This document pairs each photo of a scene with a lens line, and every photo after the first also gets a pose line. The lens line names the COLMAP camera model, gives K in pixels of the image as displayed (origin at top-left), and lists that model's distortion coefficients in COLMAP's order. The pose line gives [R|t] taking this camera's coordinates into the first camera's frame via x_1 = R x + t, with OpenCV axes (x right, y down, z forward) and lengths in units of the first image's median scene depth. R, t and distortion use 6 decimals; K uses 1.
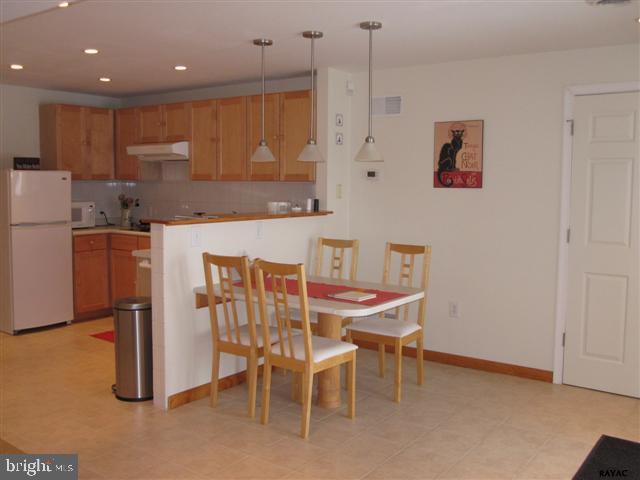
lens RADIAL K [[635.0, 0, 320.0], [0, 635.0, 240.0], [0, 0, 1]] dist [-0.016624, 0.002980]
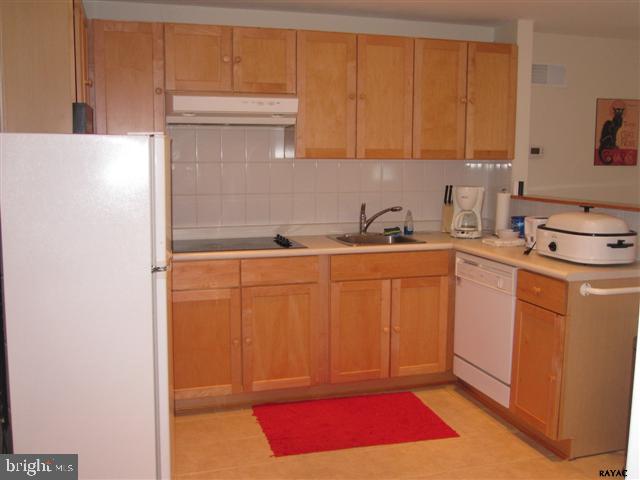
lens RADIAL K [[635.0, 0, 320.0], [0, 635.0, 240.0], [0, 0, 1]] dist [-0.016624, 0.002980]
pose [[0.596720, -0.106486, 0.795353, -0.881556], [0.073298, 0.994246, 0.078123, -0.076984], [-0.799095, 0.011680, 0.601091, 0.767525]]
